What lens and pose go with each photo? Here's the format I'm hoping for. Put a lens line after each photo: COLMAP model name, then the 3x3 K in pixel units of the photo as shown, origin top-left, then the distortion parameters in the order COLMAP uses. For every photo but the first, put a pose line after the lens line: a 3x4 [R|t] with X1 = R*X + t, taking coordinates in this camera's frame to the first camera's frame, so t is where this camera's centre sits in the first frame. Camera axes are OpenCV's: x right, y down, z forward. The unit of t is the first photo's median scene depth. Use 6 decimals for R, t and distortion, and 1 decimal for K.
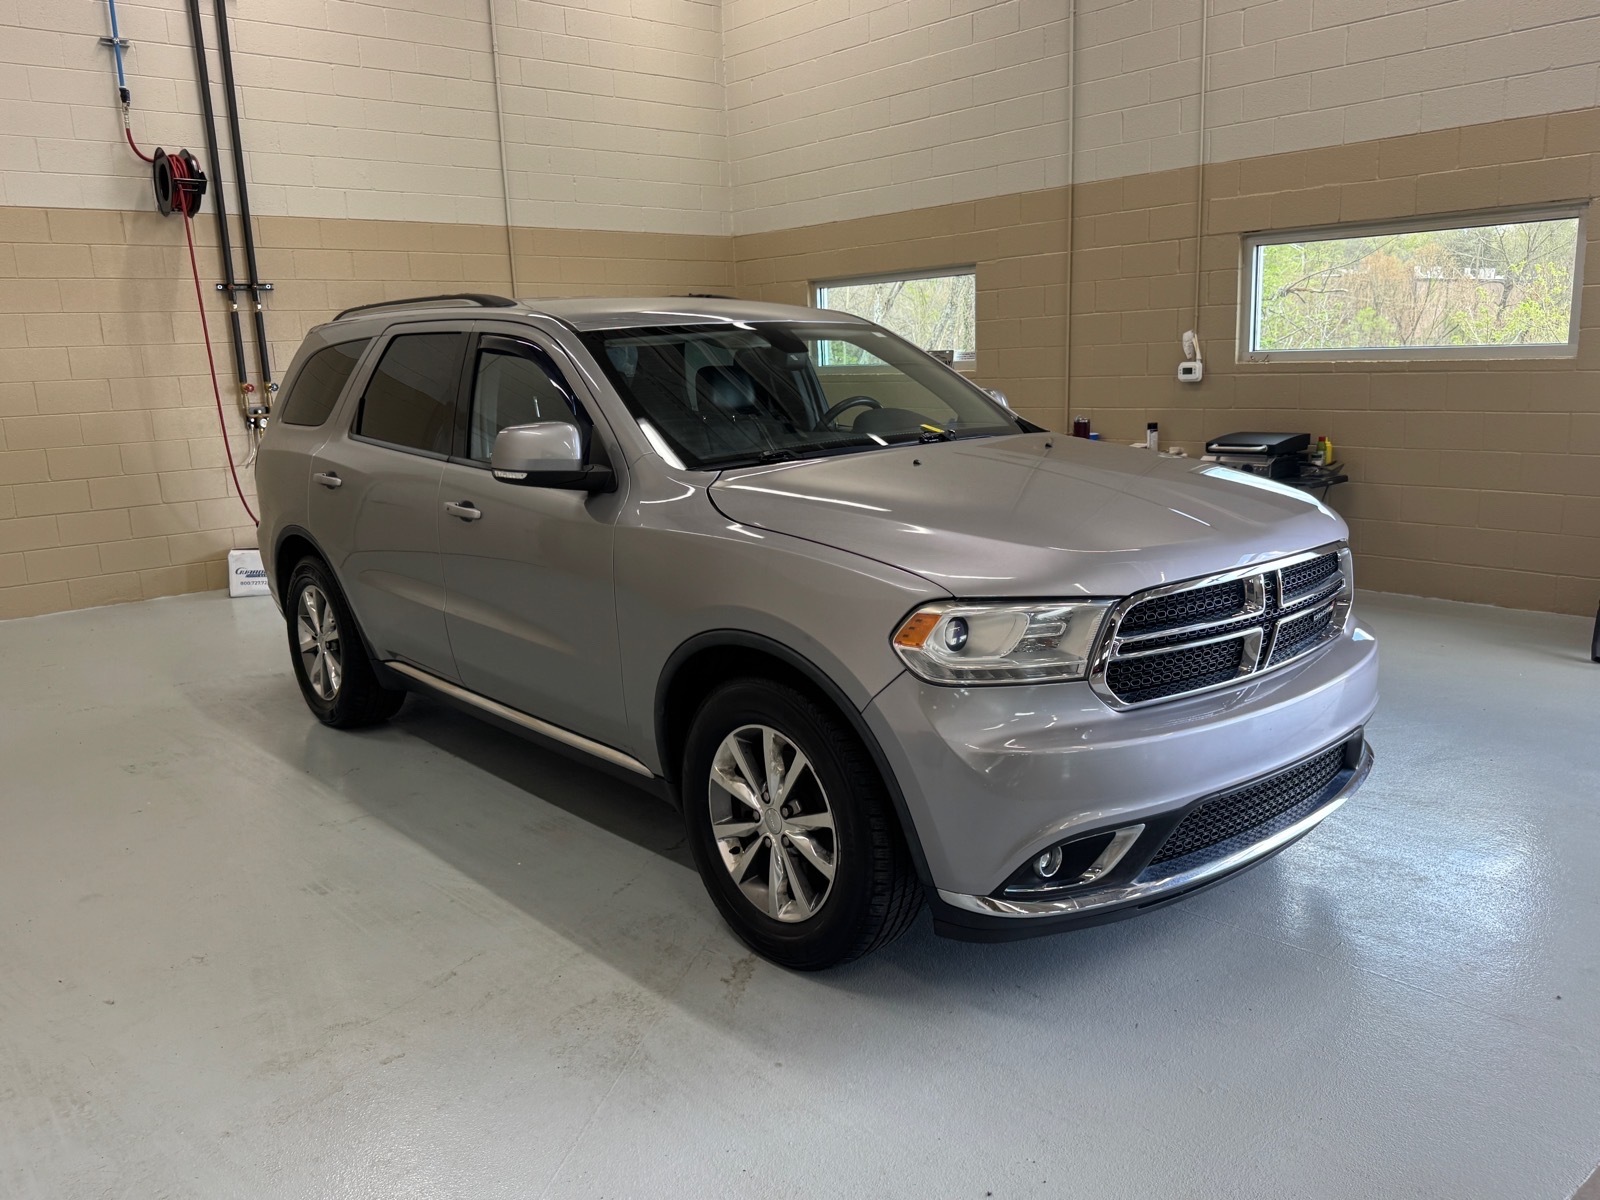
lens RADIAL K [[1261.2, 0, 796.4], [0, 1261.2, 631.4], [0, 0, 1]] dist [0.005889, 0.003013]
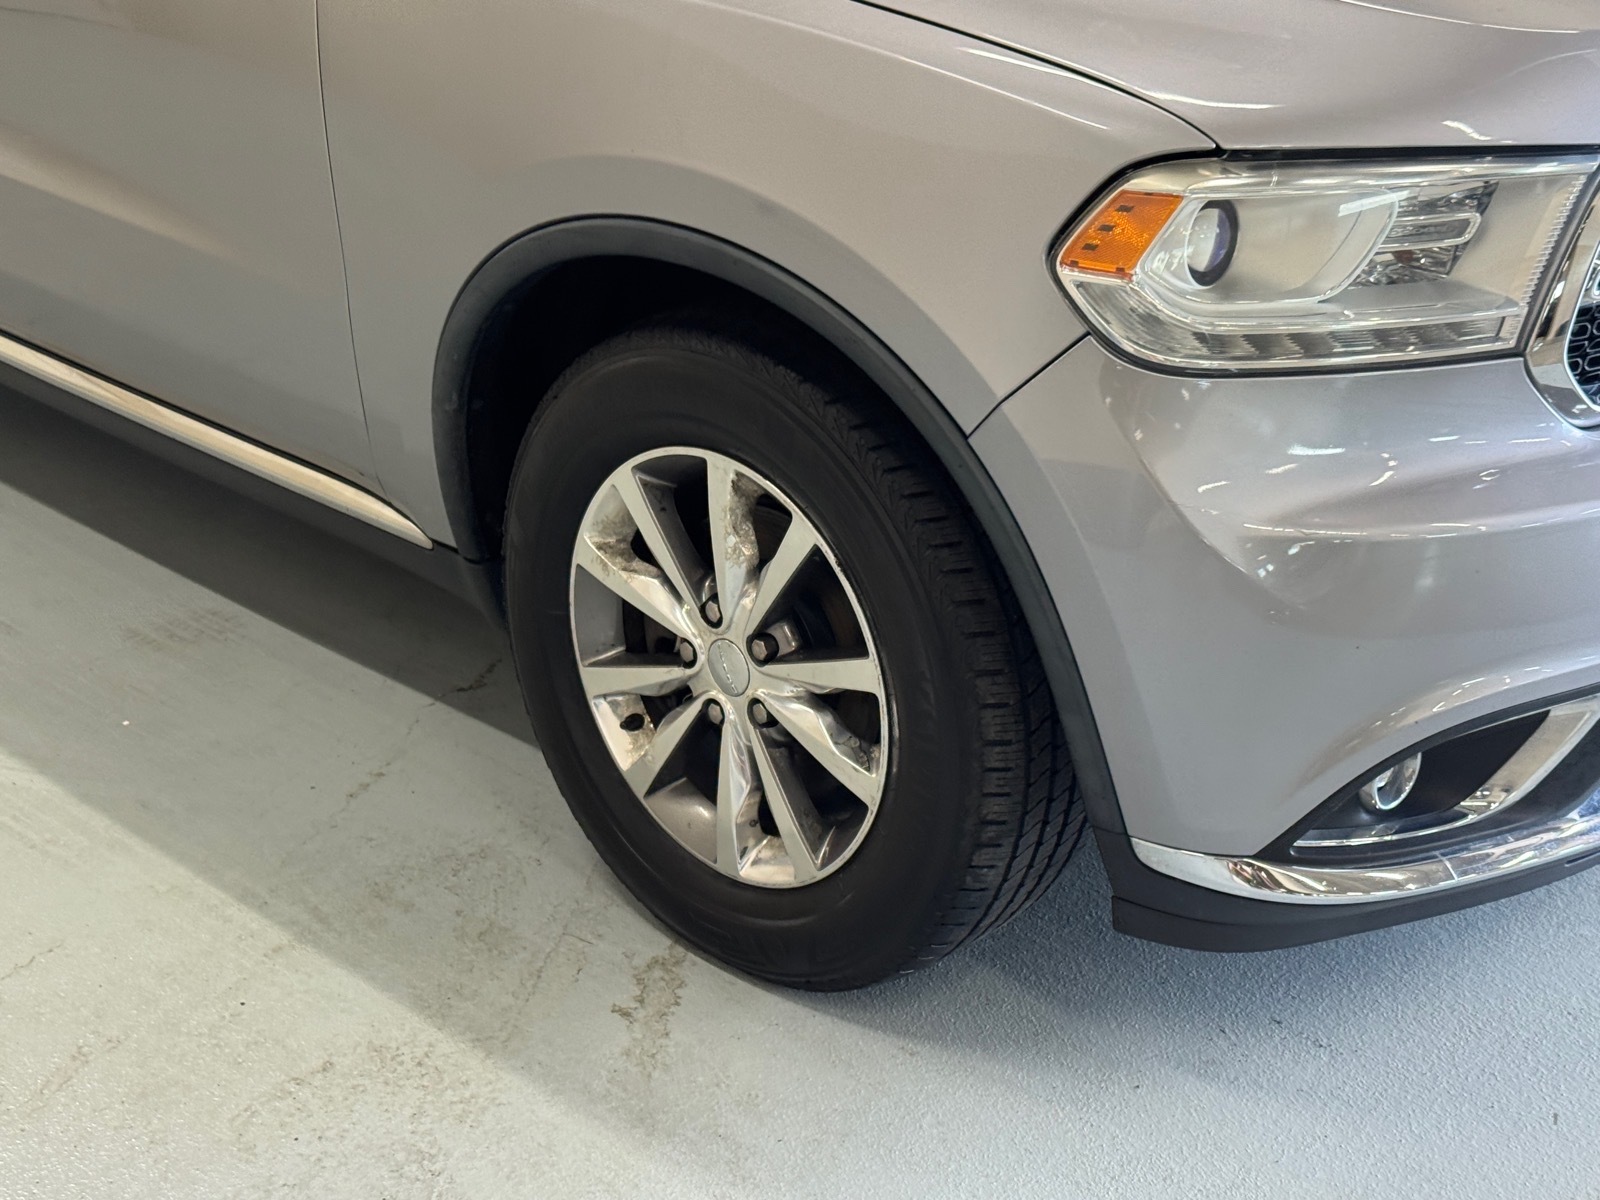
lens RADIAL K [[2226.4, 0, 806.5], [0, 2226.4, 673.9], [0, 0, 1]] dist [0.084451, -0.018461]
pose [[0.995612, -0.016701, 0.092073, -0.062349], [-0.004877, 0.973348, 0.229283, -0.023919], [-0.093448, -0.228726, 0.968995, 0.248995]]
